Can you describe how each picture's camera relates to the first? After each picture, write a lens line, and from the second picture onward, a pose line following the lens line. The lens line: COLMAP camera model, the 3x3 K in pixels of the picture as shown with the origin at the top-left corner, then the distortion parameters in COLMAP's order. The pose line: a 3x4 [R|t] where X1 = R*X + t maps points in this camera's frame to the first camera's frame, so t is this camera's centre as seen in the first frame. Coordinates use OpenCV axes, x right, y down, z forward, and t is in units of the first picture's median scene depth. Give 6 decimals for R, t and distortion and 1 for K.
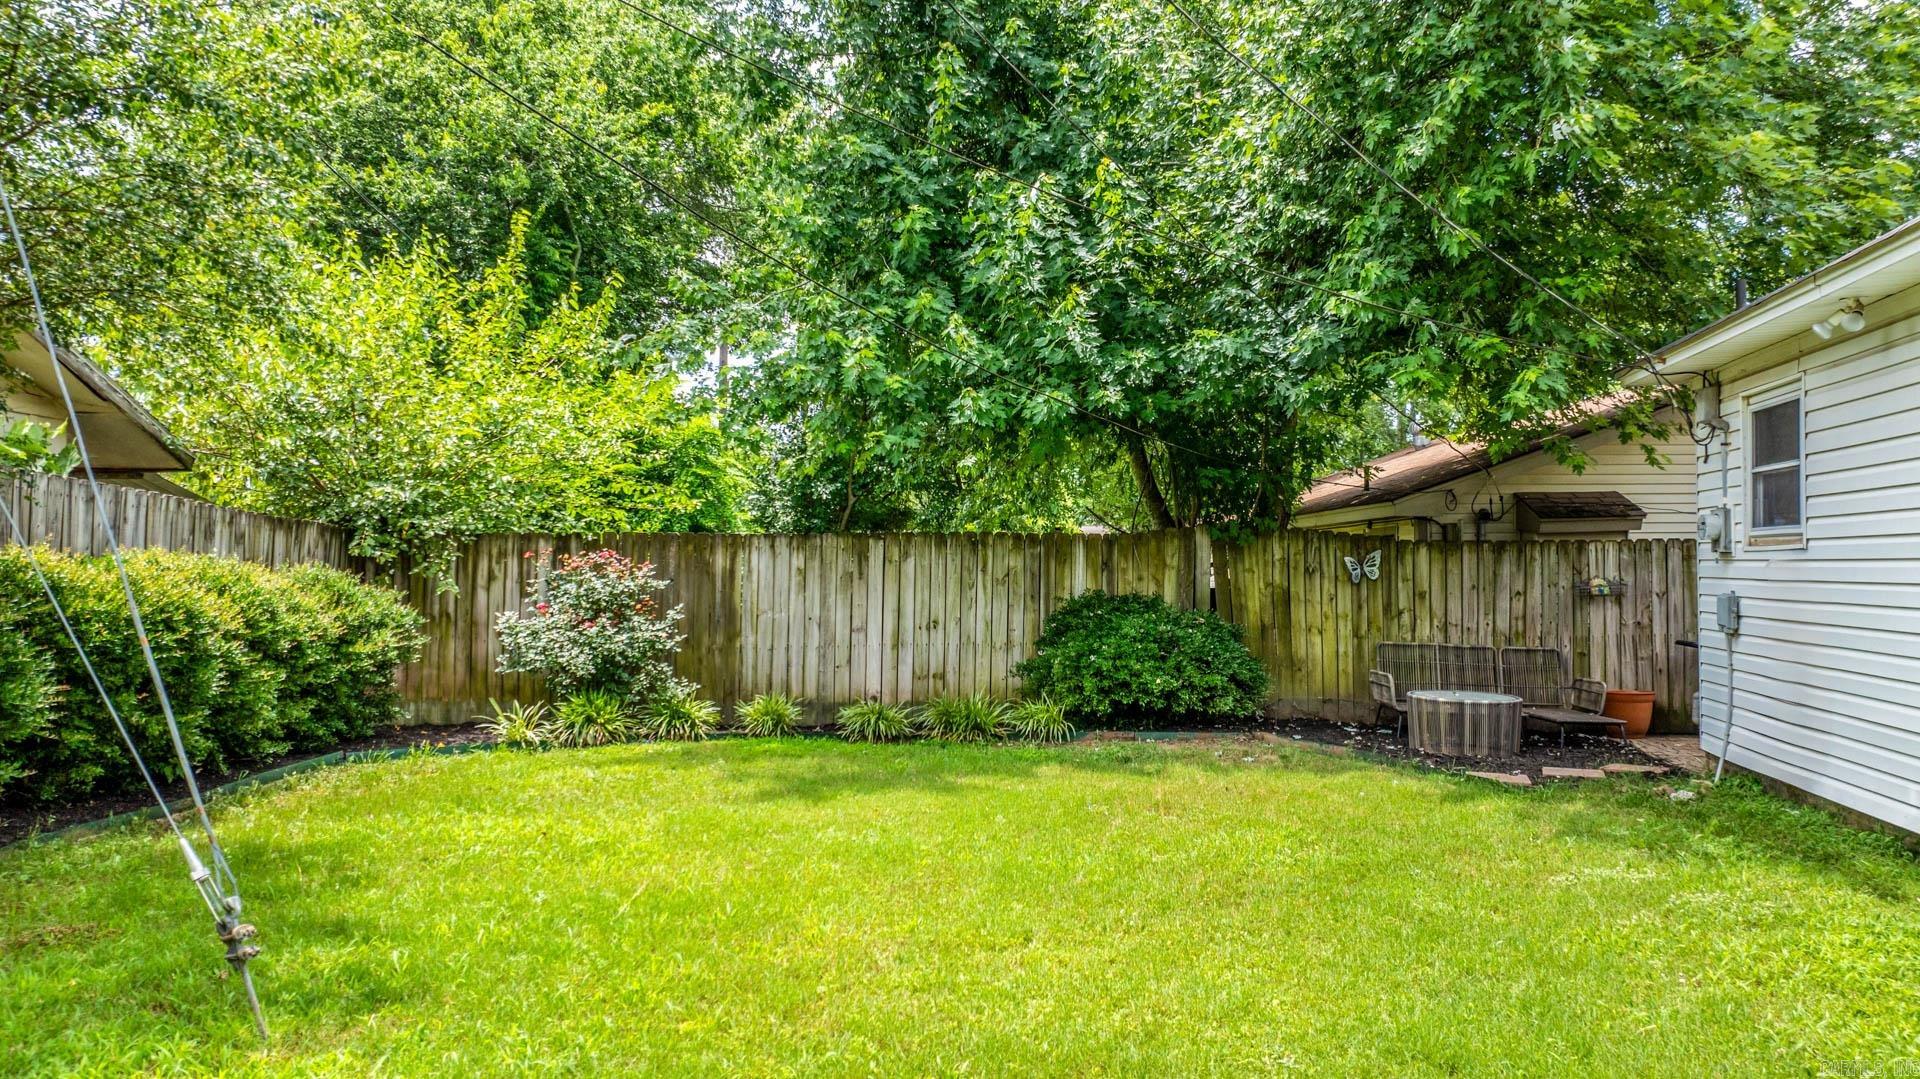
lens RADIAL K [[1346.4, 0, 960.0], [0, 1346.4, 539.5], [0, 0, 1]] dist [-0.023489, 0.005542]
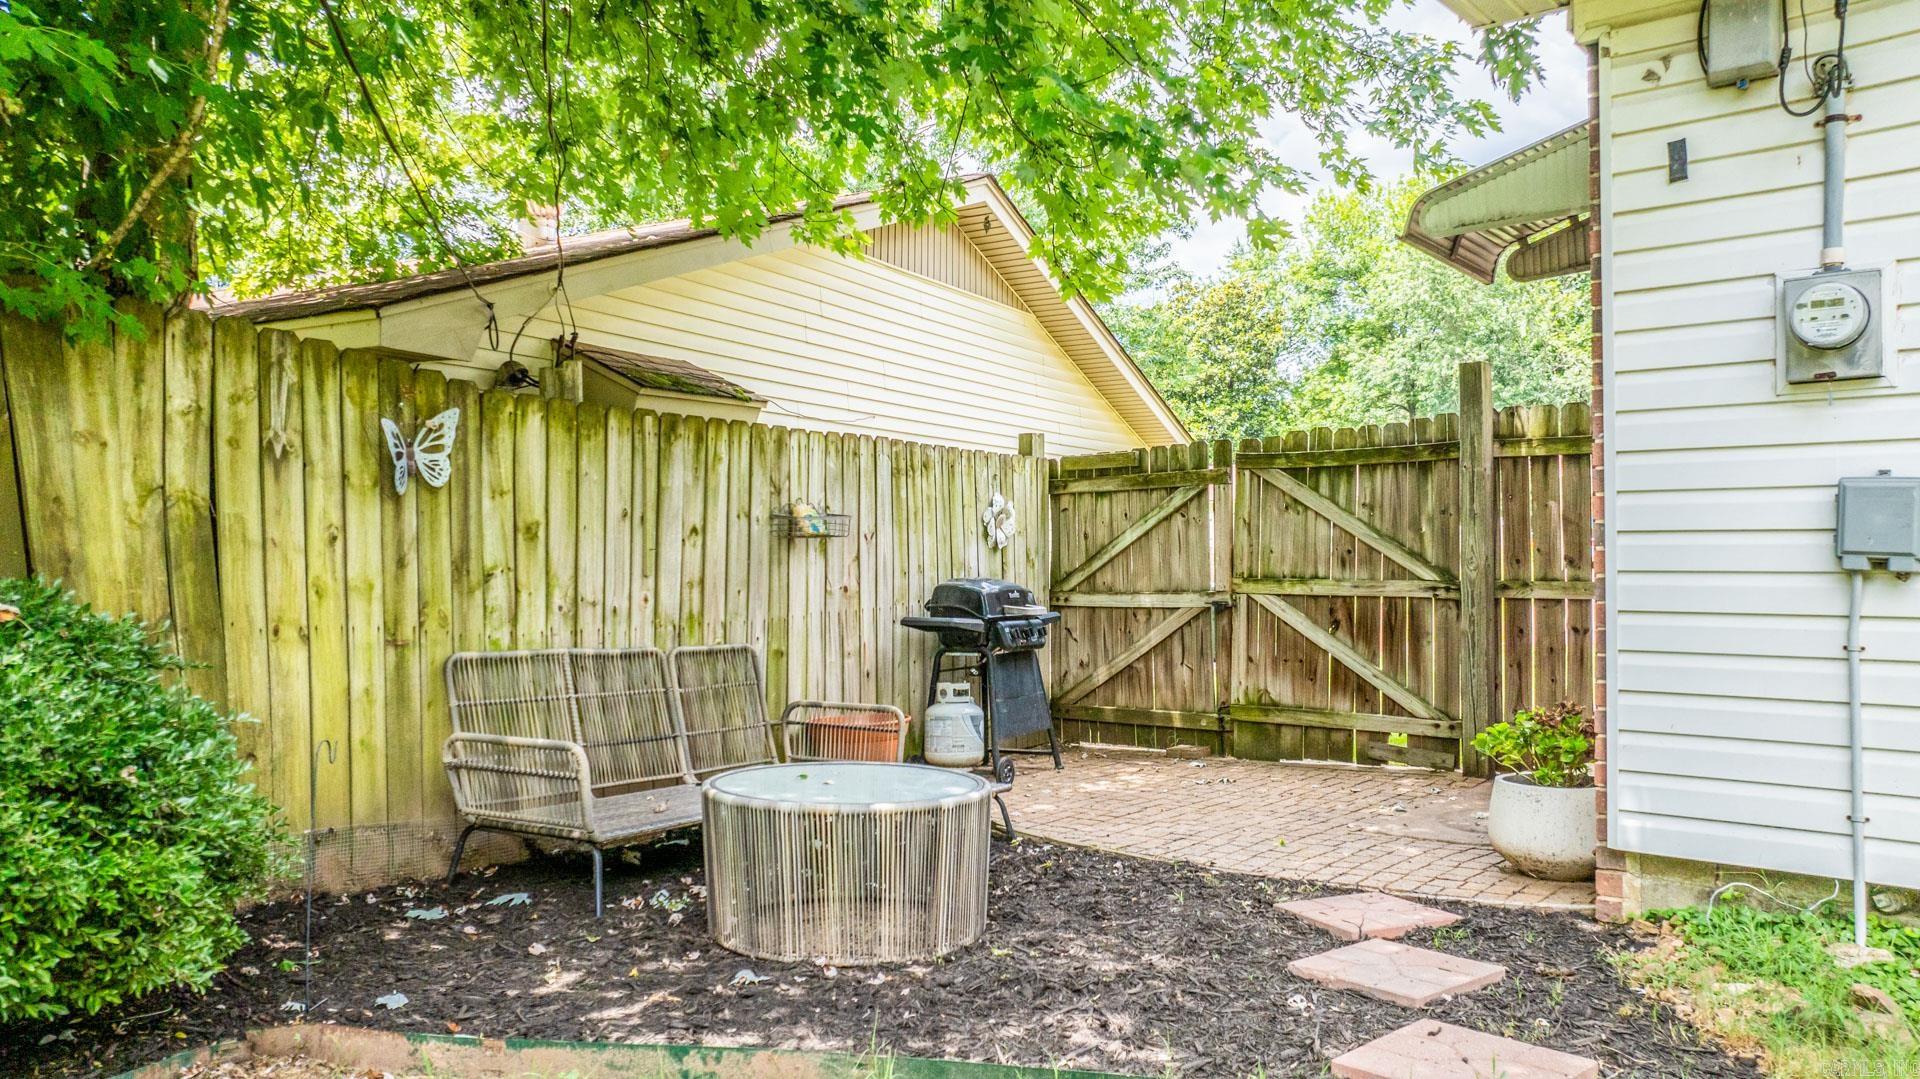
lens RADIAL K [[1346.4, 0, 960.0], [0, 1346.4, 539.5], [0, 0, 1]] dist [-0.023489, 0.005542]
pose [[0.485698, 0.008367, 0.874087, 0.055053], [-0.011831, 0.999926, -0.002997, 0.043745], [-0.874047, -0.008886, 0.485760, 0.696444]]
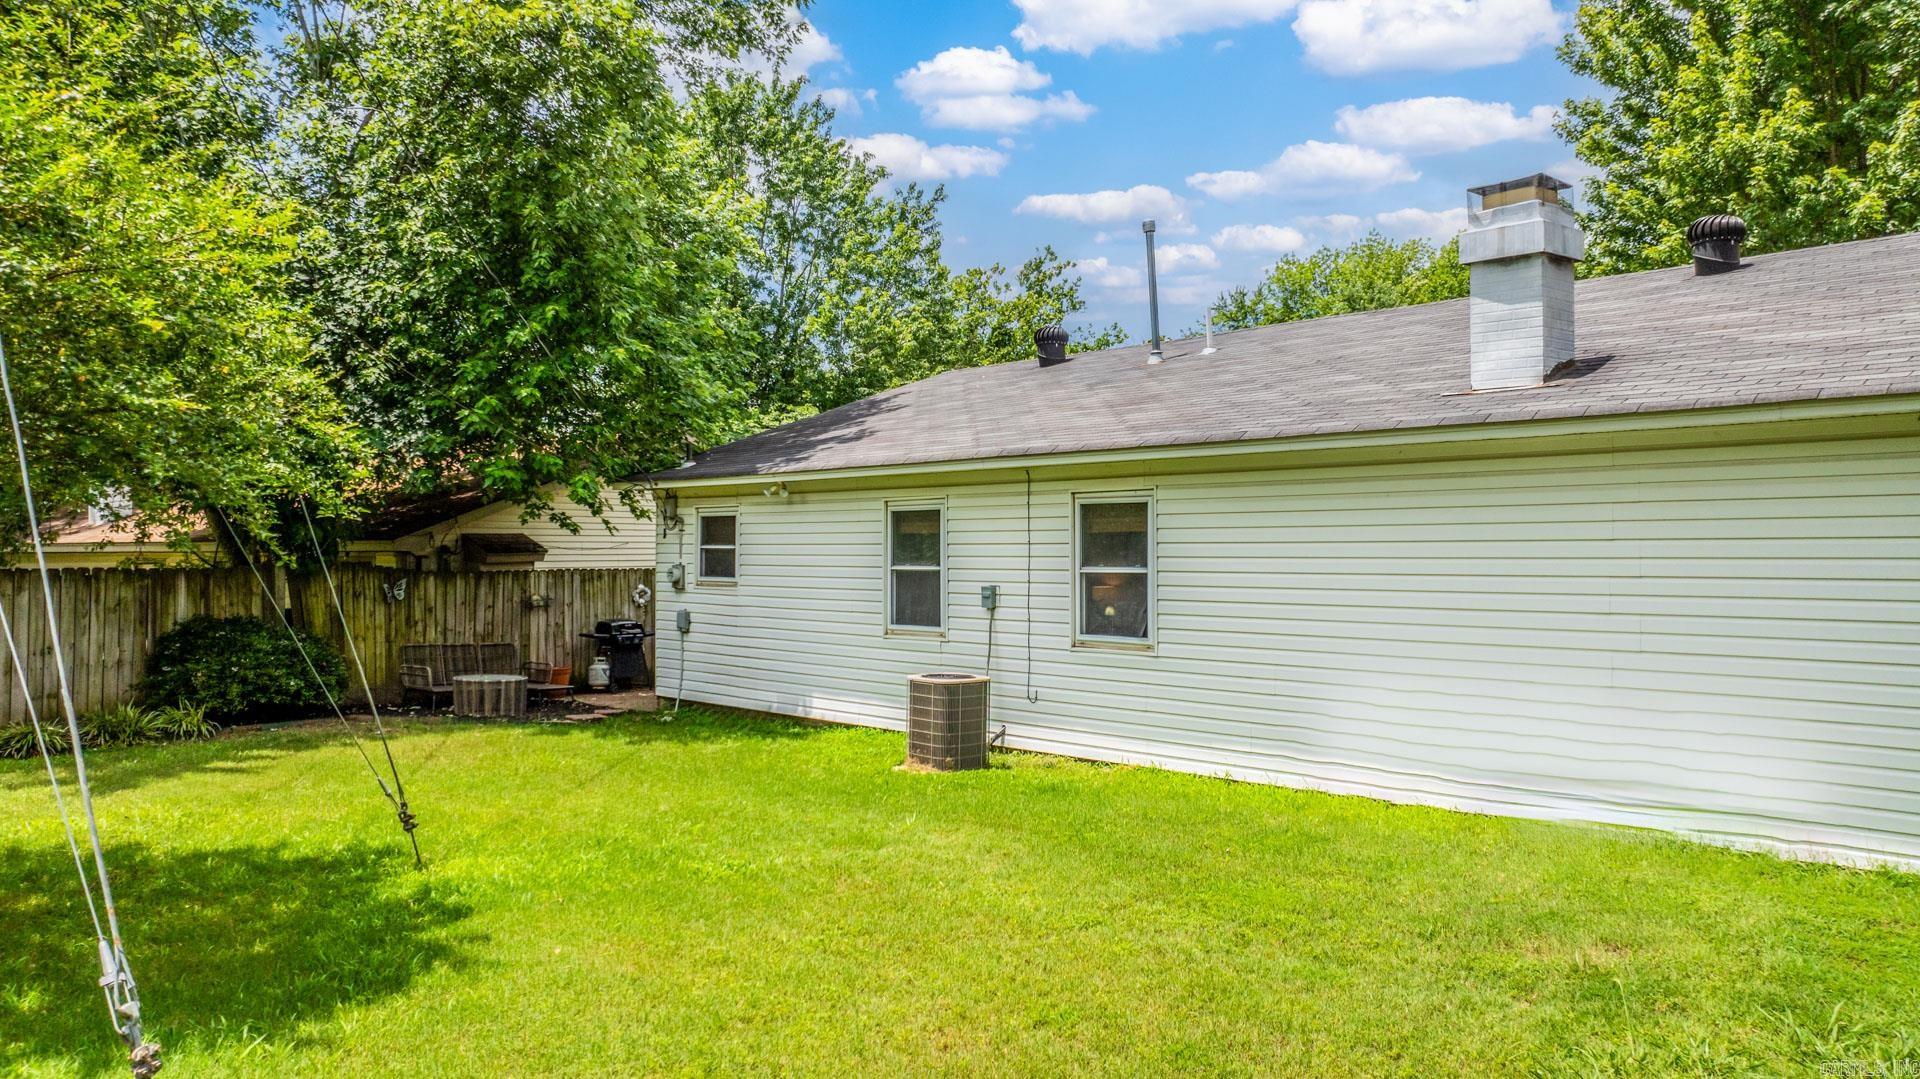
lens RADIAL K [[1346.4, 0, 960.0], [0, 1346.4, 539.5], [0, 0, 1]] dist [-0.023489, 0.005542]
pose [[0.569467, 0.008949, 0.821965, -0.503488], [-0.019339, 0.999810, 0.002513, -0.047274], [-0.821786, -0.017328, 0.569532, -0.263686]]
